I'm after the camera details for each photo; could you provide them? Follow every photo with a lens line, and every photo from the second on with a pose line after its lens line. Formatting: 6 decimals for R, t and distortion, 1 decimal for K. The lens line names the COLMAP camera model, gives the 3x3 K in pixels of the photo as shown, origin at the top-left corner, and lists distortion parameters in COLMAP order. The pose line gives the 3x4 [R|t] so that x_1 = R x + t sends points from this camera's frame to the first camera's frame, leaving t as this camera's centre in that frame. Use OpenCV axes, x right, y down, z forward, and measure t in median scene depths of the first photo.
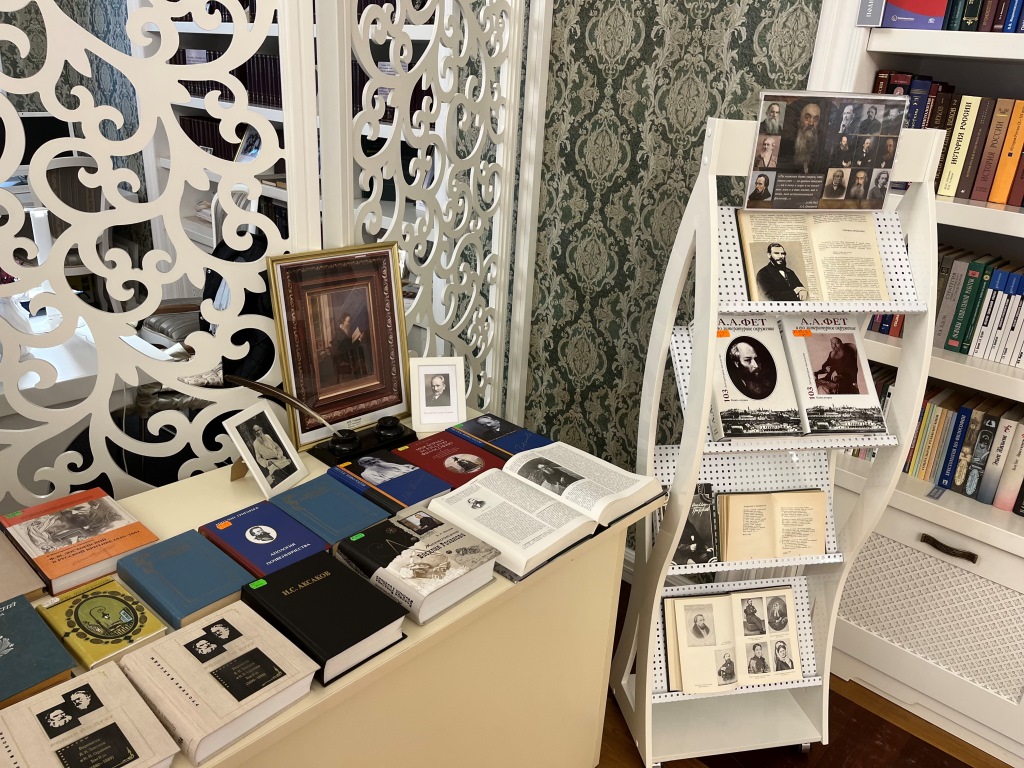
lens RADIAL K [[774.2, 0, 510.3], [0, 774.2, 382.6], [0, 0, 1]] dist [0.010570, 0.000452]
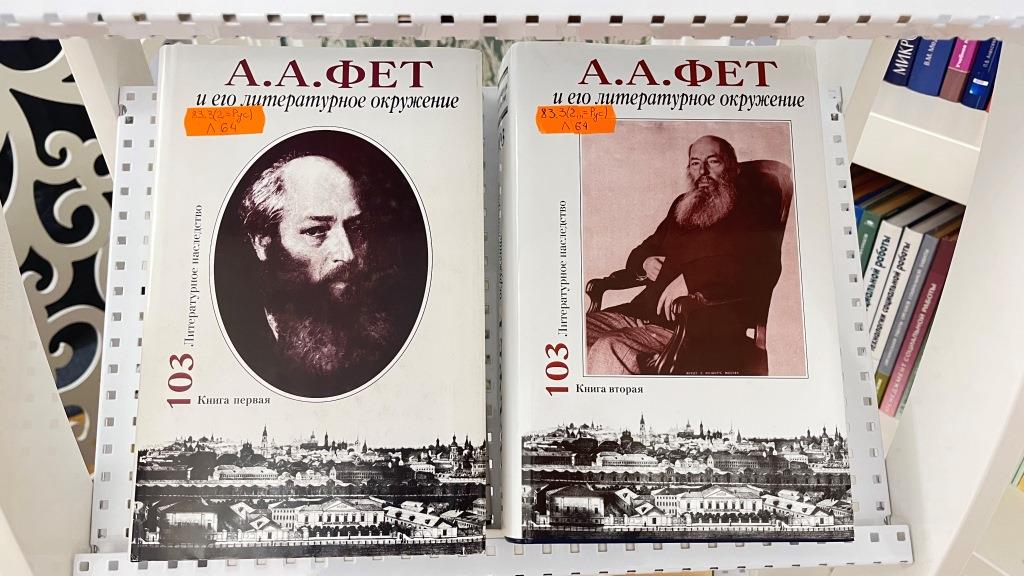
lens RADIAL K [[766.7, 0, 515.1], [0, 766.7, 290.6], [0, 0, 1]] dist [0.011283, 0.000600]
pose [[0.988950, 0.044329, -0.141465, 0.407034], [-0.014720, 0.978894, 0.203836, -0.061439], [0.147515, -0.199501, 0.968730, 0.760542]]
